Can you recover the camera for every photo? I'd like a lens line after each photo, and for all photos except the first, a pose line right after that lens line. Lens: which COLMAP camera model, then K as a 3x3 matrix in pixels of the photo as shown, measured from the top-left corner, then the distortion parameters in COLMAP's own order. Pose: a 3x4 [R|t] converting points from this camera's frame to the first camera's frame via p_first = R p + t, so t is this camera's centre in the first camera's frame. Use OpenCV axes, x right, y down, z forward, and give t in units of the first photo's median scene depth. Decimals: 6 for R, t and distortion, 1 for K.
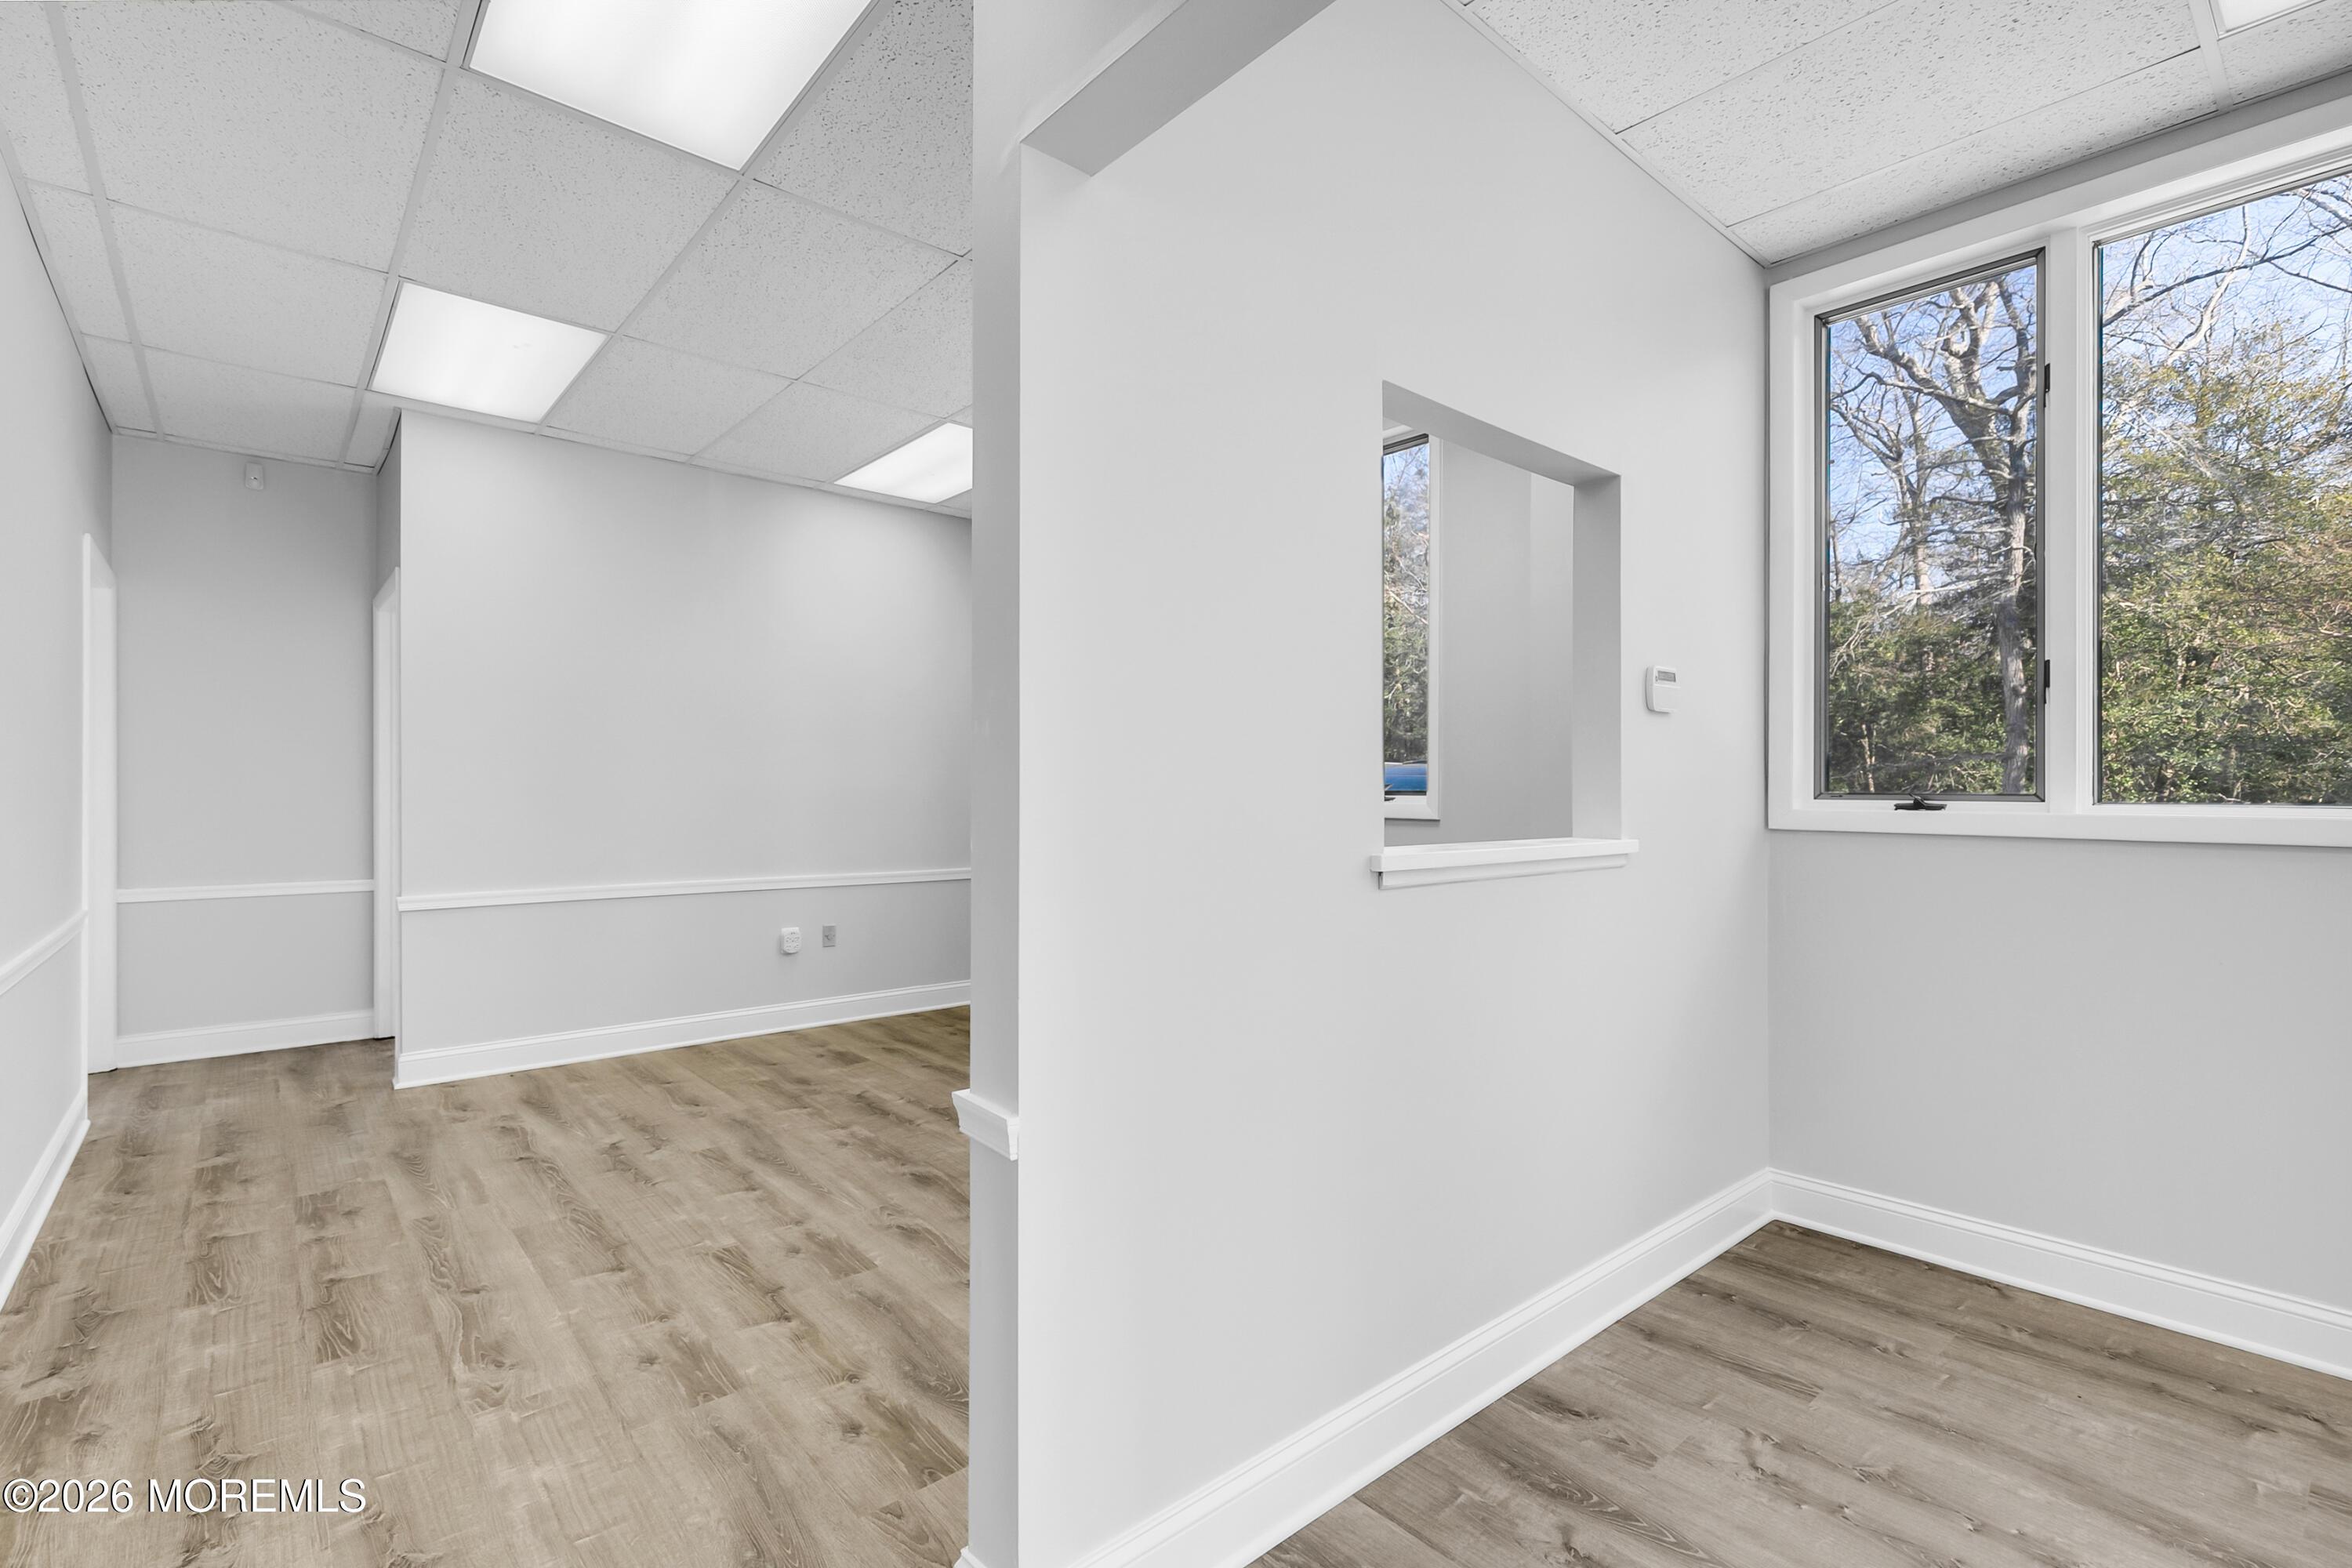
lens RADIAL K [[1072.9, 0, 1148.4], [0, 1072.9, 777.0], [0, 0, 1]] dist [0.005114, -0.001063]
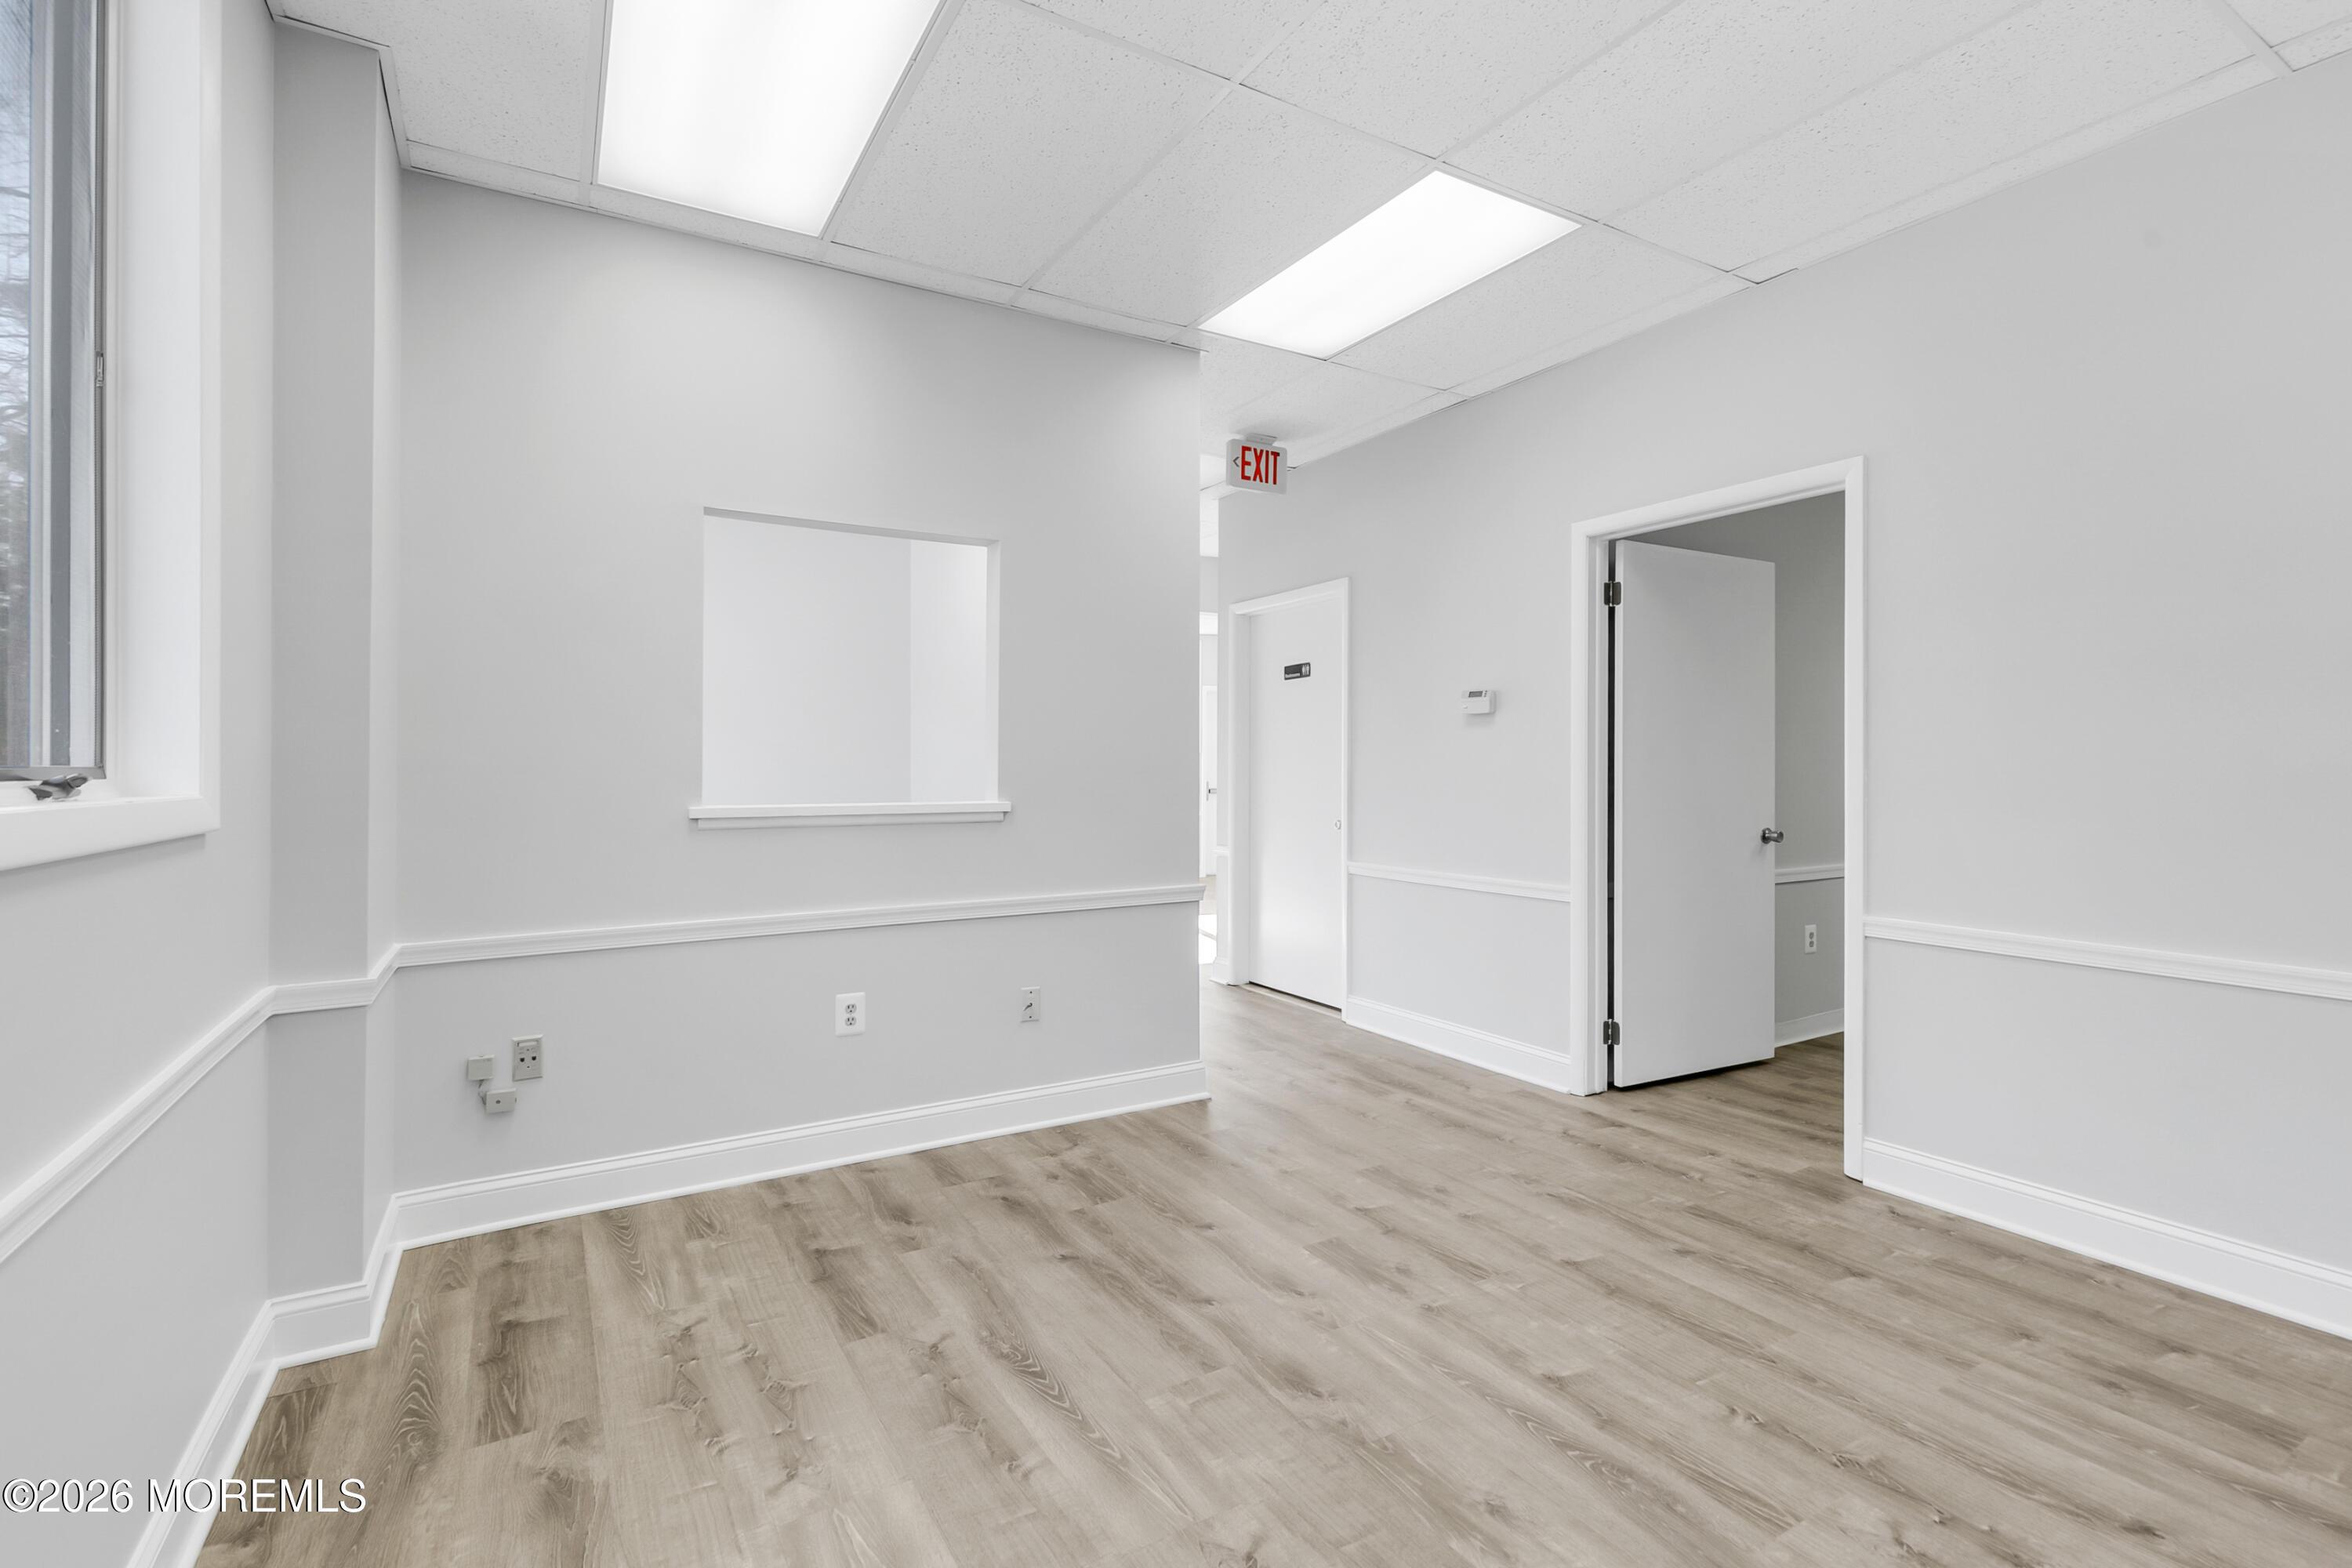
lens RADIAL K [[1072.9, 0, 1181.3], [0, 1072.9, 765.6], [0, 0, 1]] dist [0.005114, -0.001063]
pose [[-0.987858, -0.001518, 0.155350, -0.192625], [-0.004184, 0.999850, -0.016831, 0.016606], [-0.155302, -0.017277, -0.987716, 1.319880]]
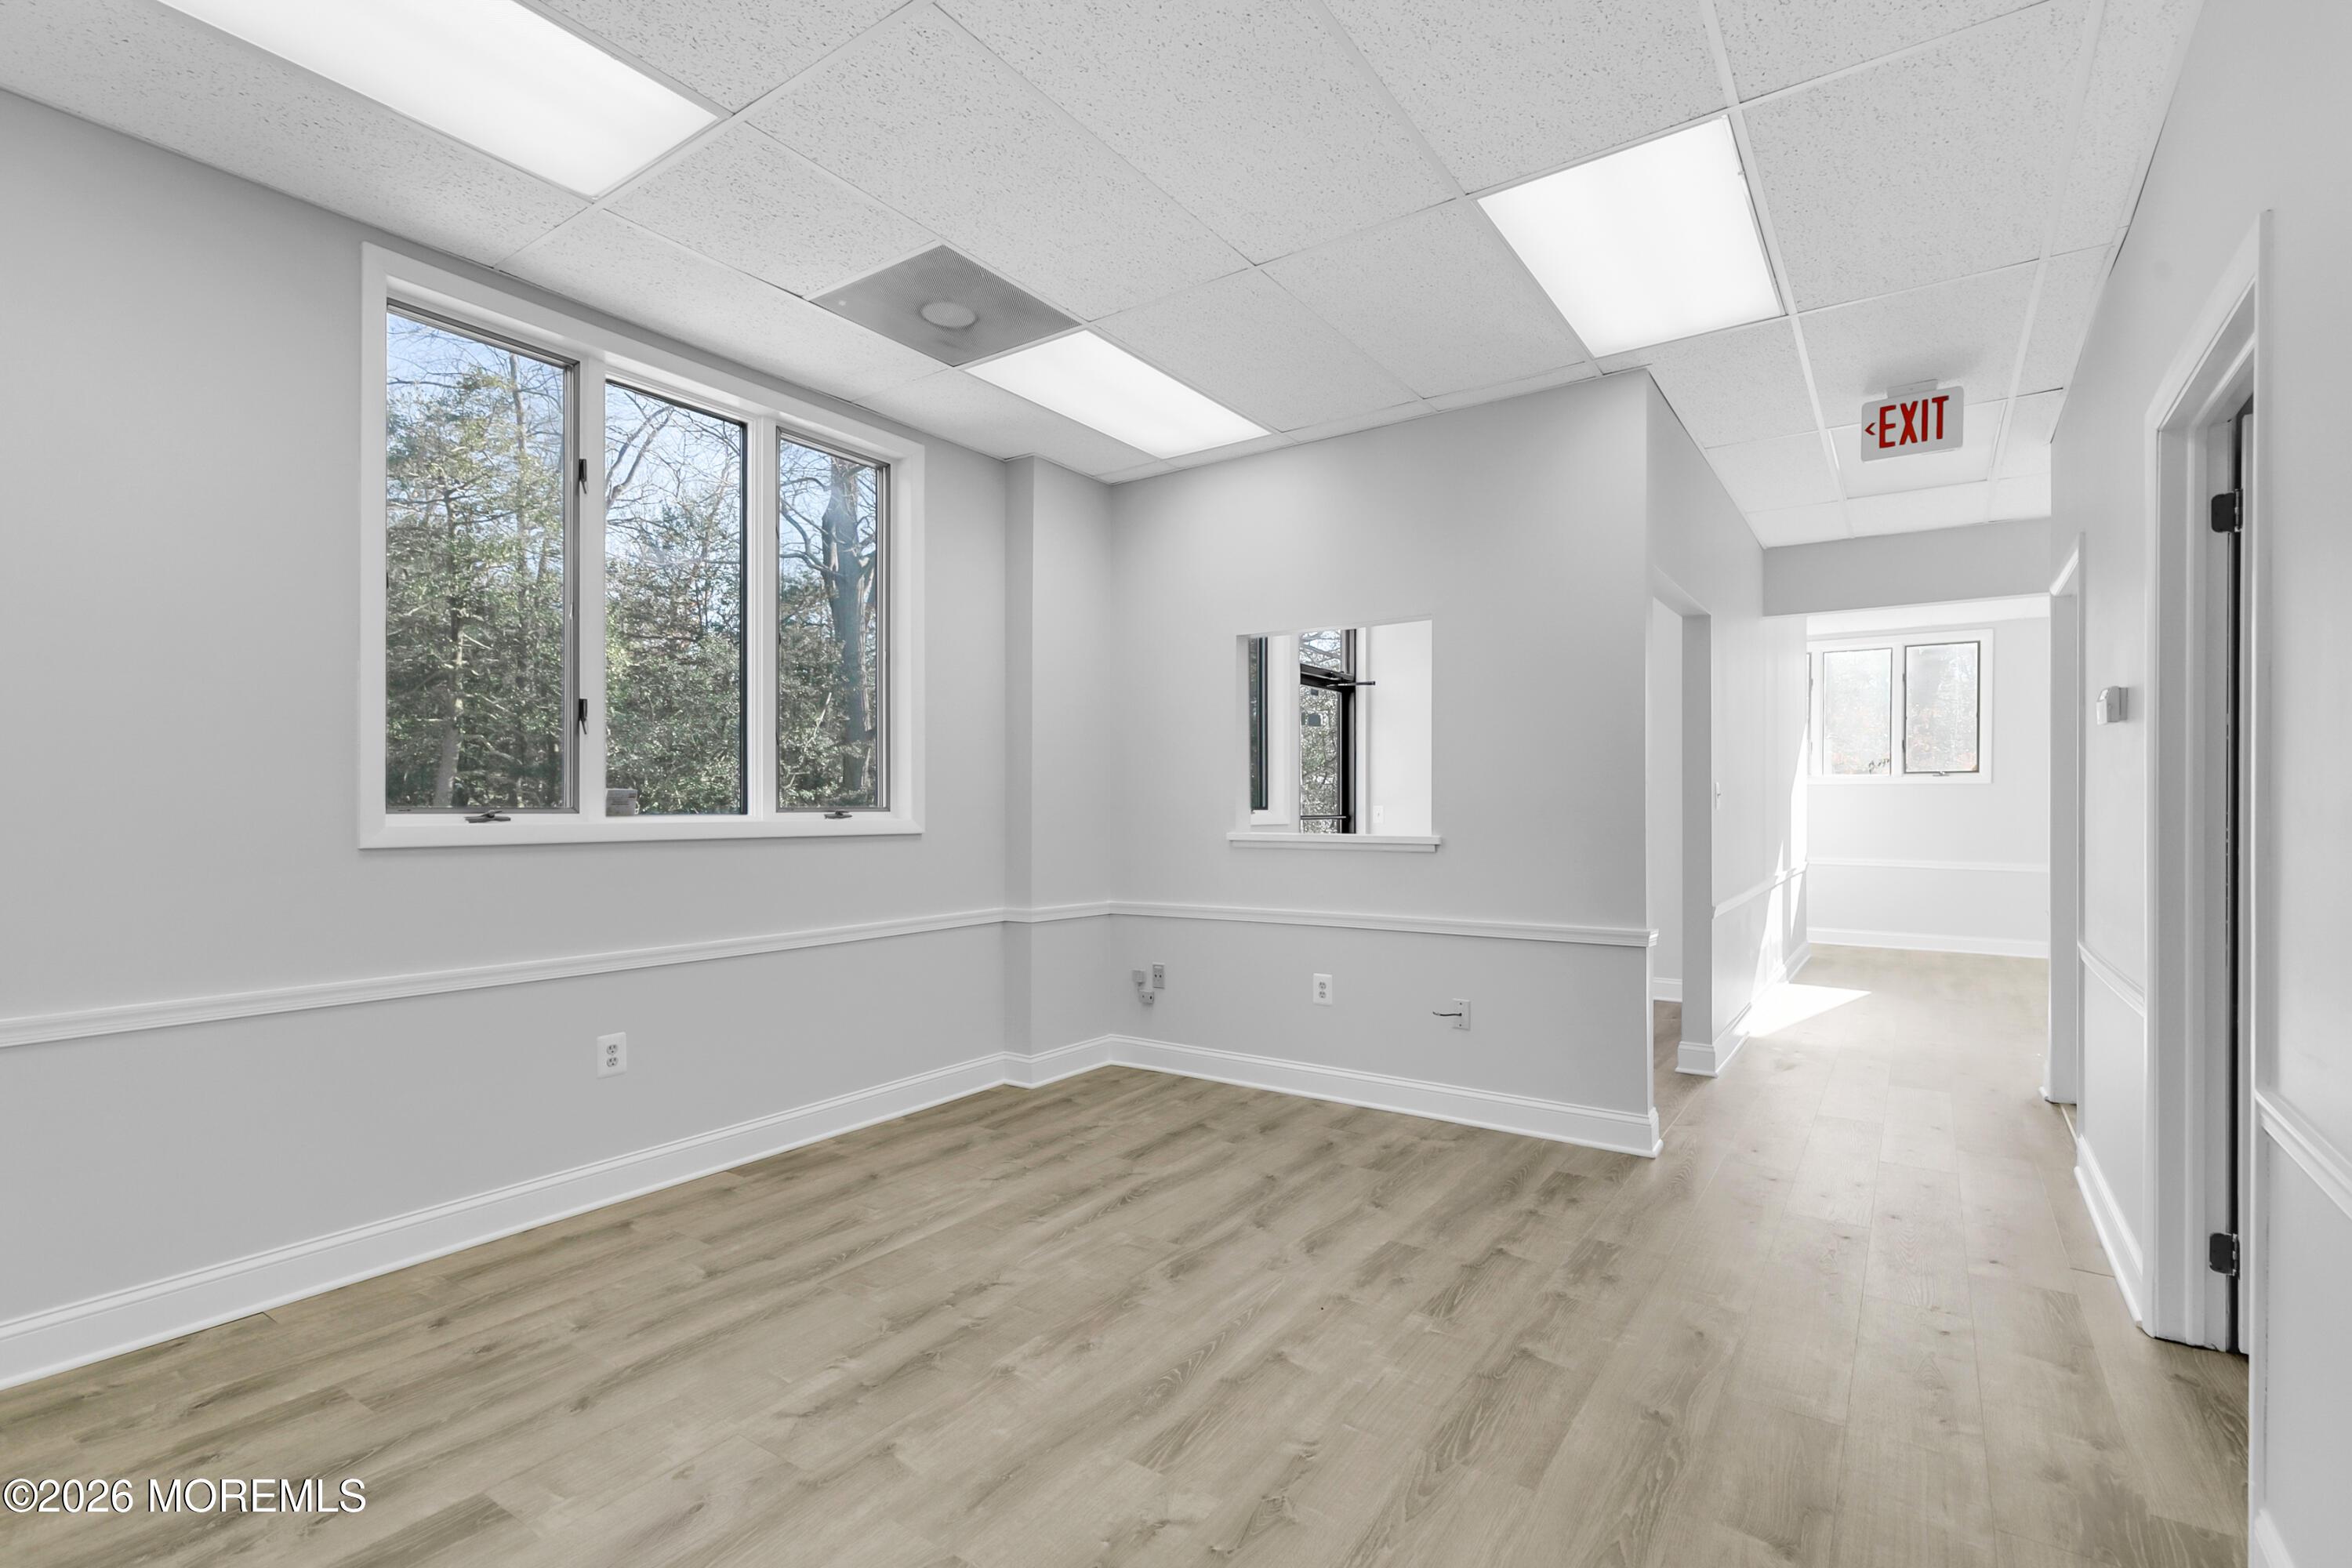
lens RADIAL K [[1072.9, 0, 1211.2], [0, 1072.9, 805.1], [0, 0, 1]] dist [0.005114, -0.001063]
pose [[-0.285050, -0.003091, 0.958508, -0.826945], [-0.012986, 0.999915, -0.000637, 0.006080], [-0.958425, -0.012629, -0.285066, 0.983279]]
